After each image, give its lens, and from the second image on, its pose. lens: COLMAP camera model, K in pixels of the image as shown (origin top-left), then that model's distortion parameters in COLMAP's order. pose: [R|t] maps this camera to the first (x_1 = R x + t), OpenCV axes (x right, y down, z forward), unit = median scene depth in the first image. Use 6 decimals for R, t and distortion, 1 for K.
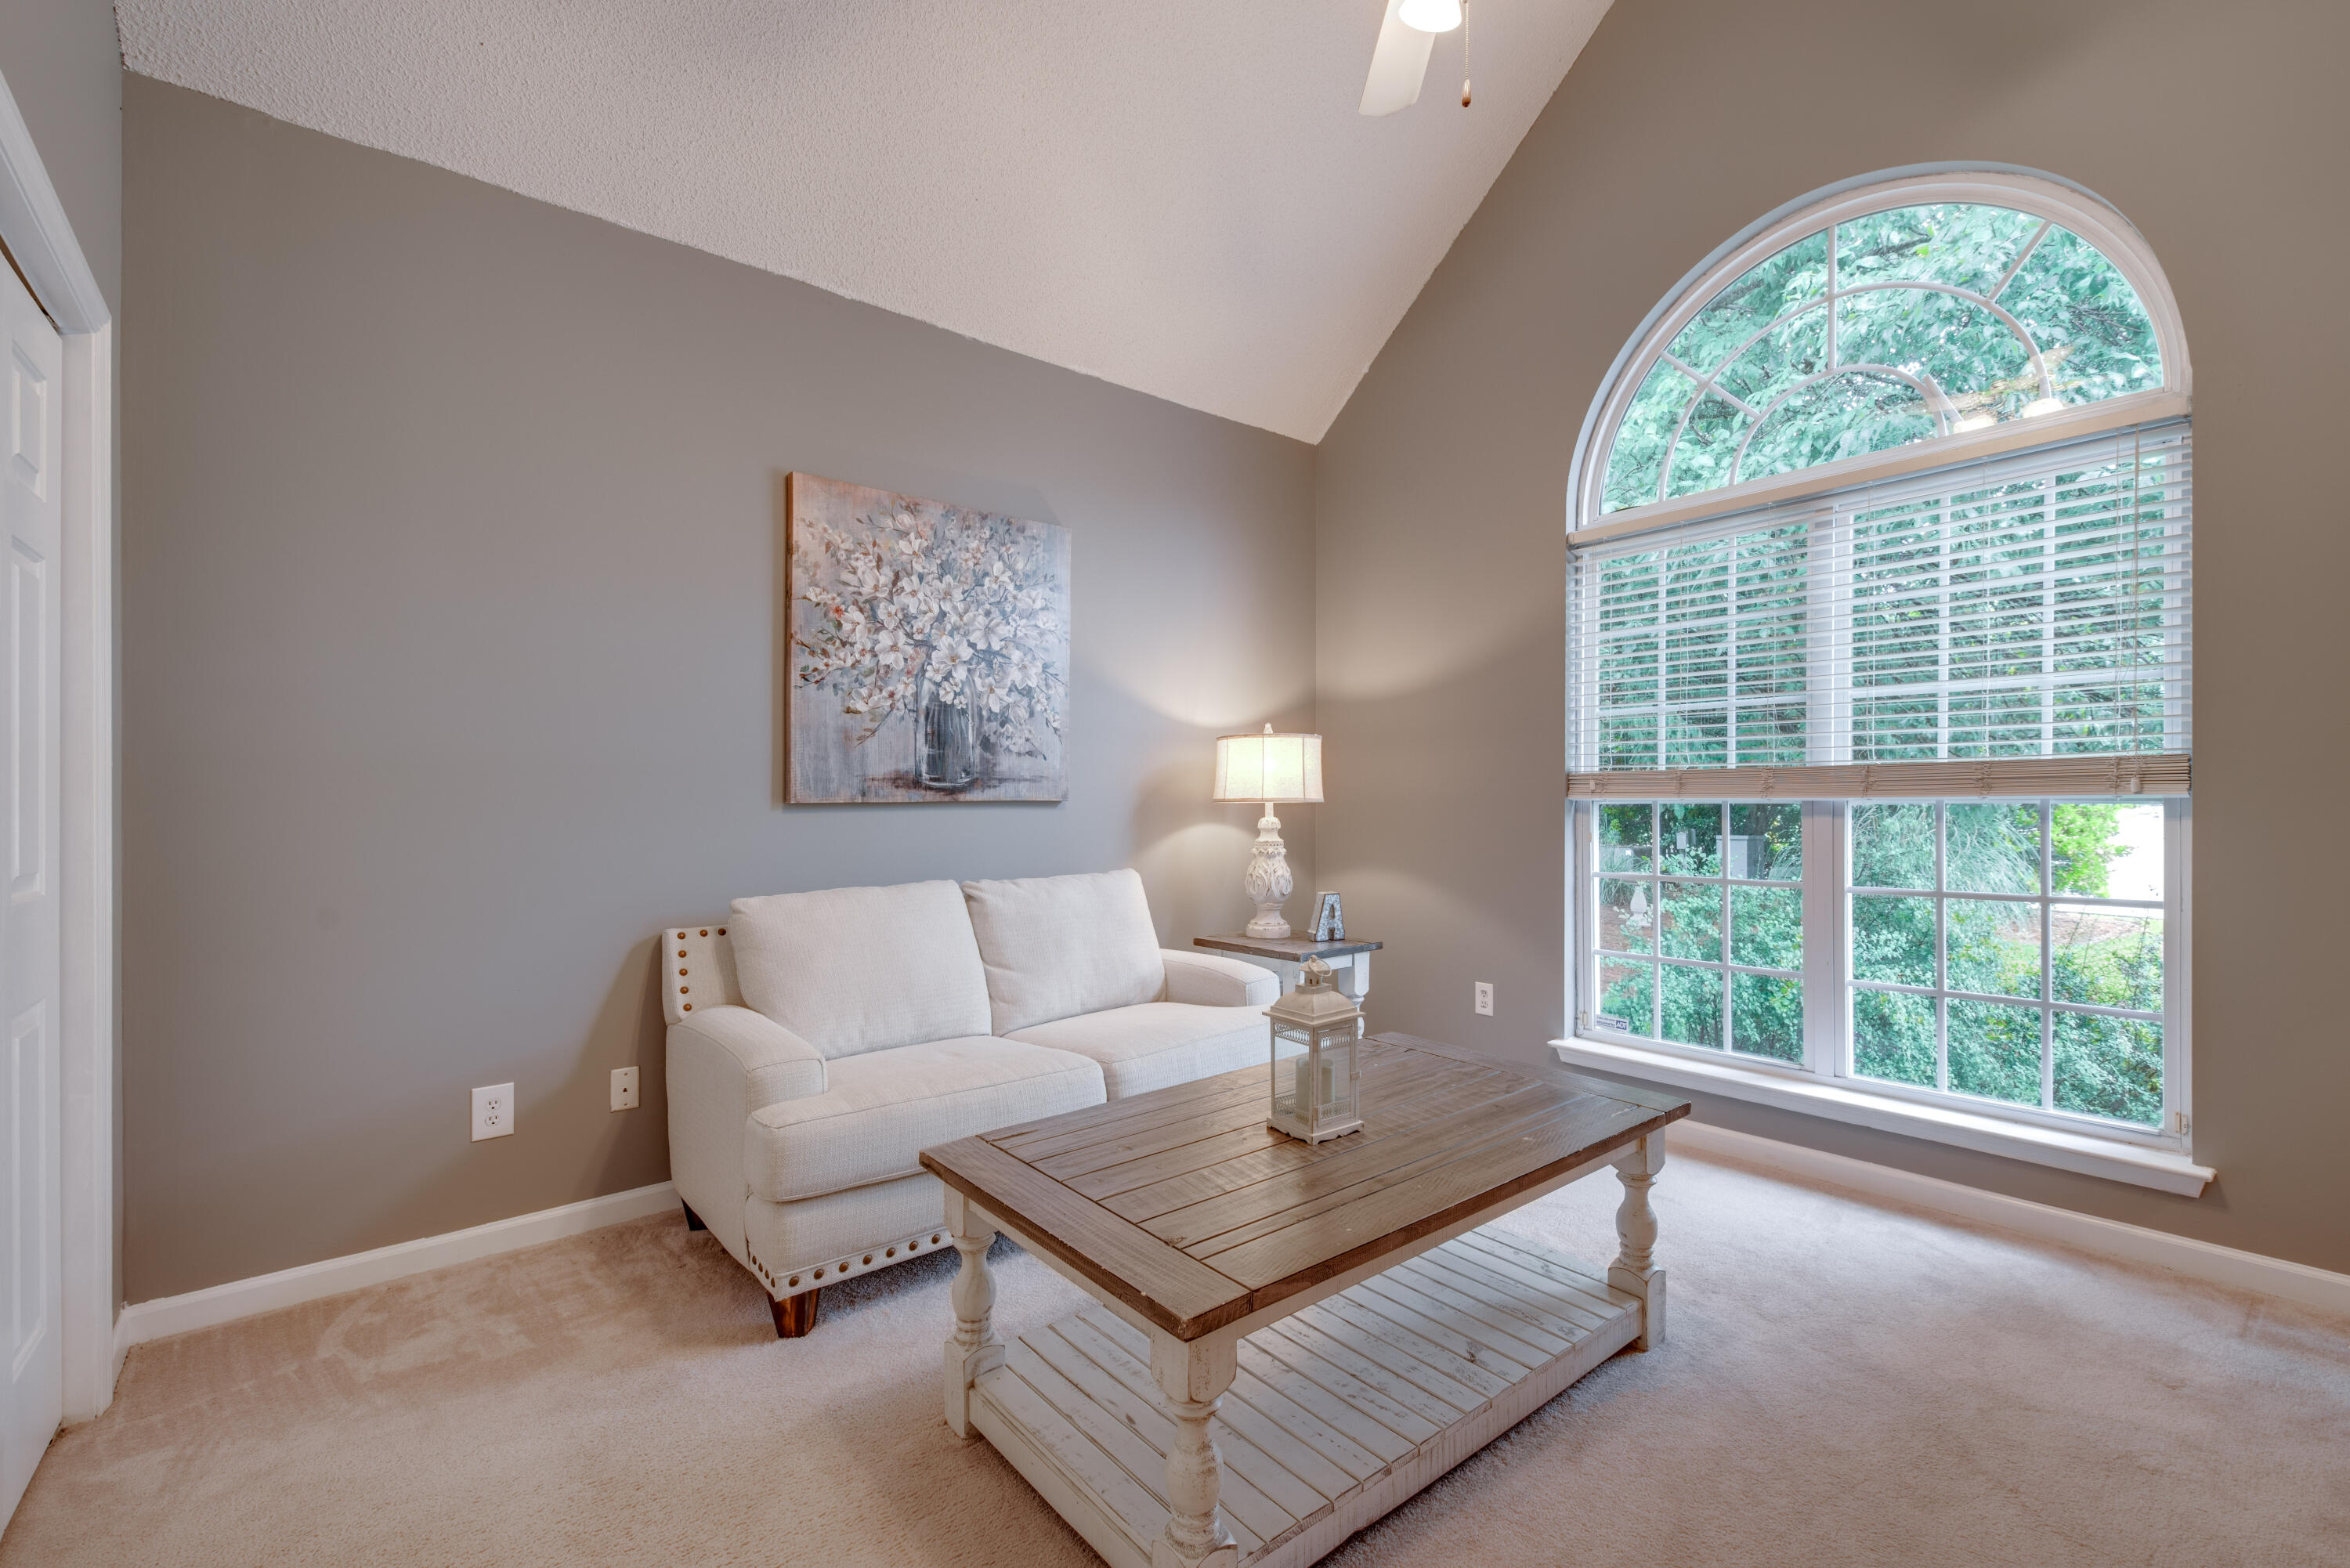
lens RADIAL K [[1007.7, 0, 1186.1], [0, 1007.7, 793.5], [0, 0, 1]] dist [0.020353, -0.006401]
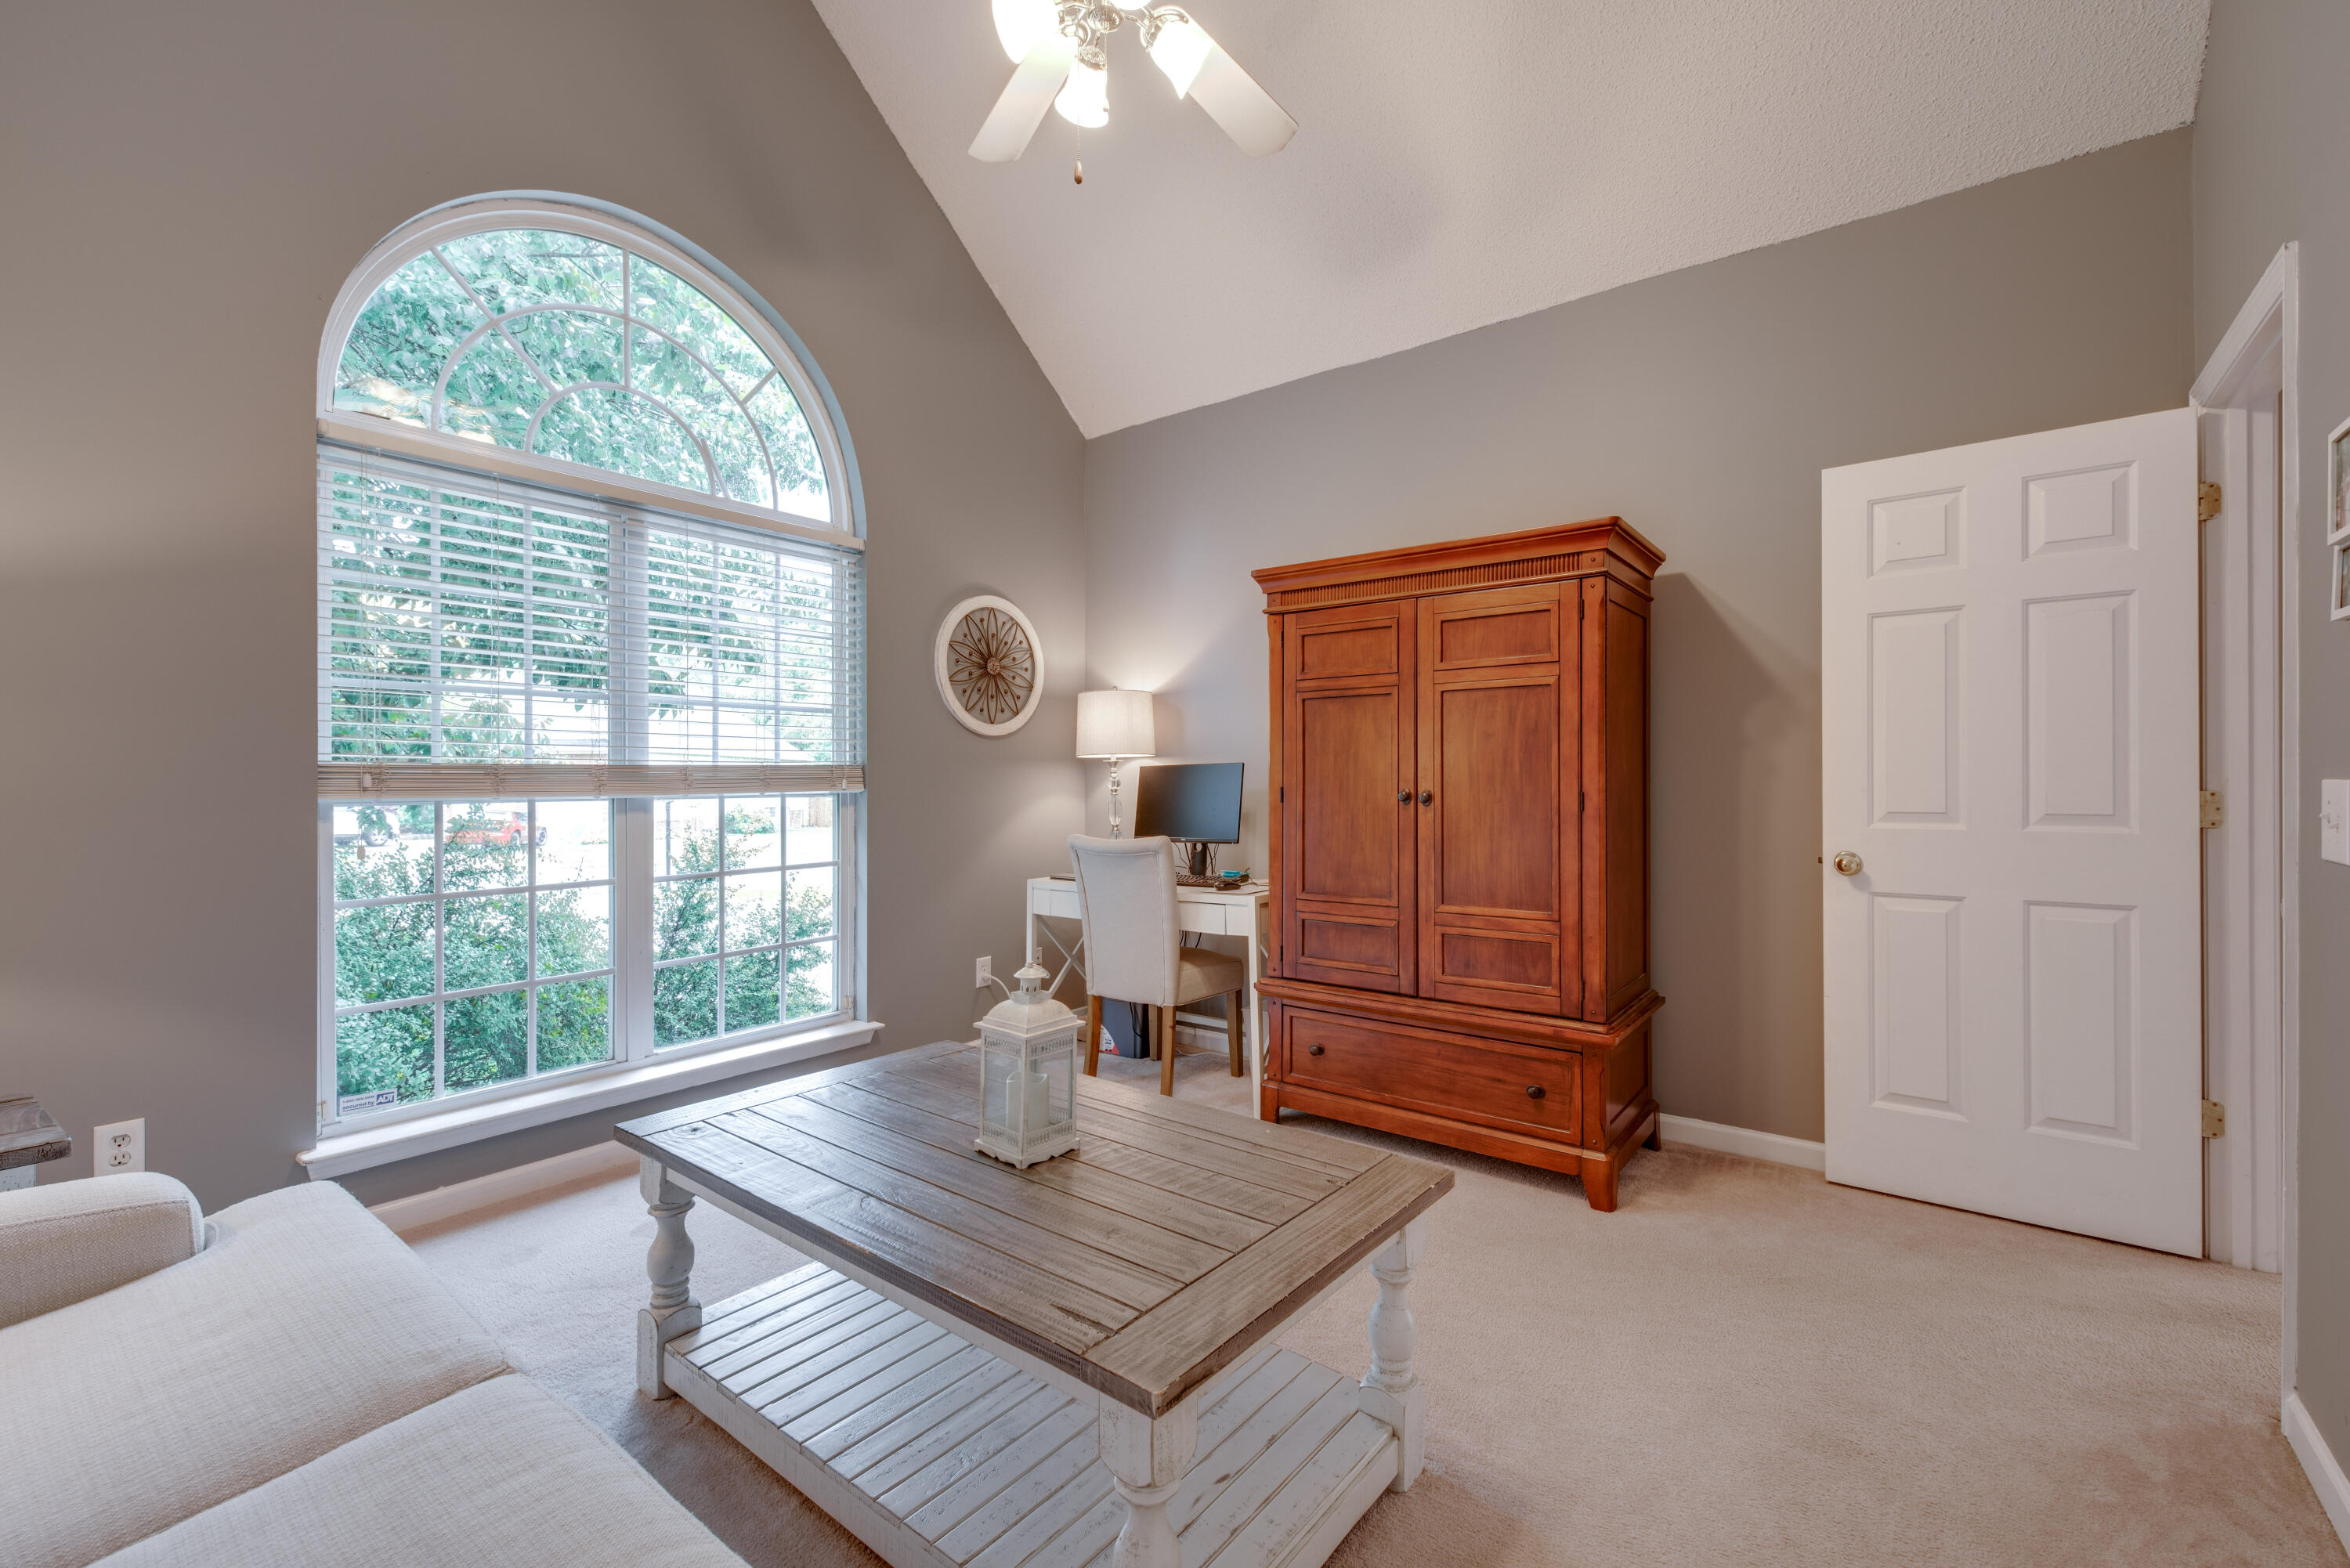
lens RADIAL K [[1007.7, 0, 1183.8], [0, 1007.7, 779.4], [0, 0, 1]] dist [0.020353, -0.006401]
pose [[-0.224197, 0.010367, 0.974489, -0.573615], [0.004428, 0.999944, -0.009619, 0.001856], [-0.974534, 0.002158, -0.224231, 0.758723]]
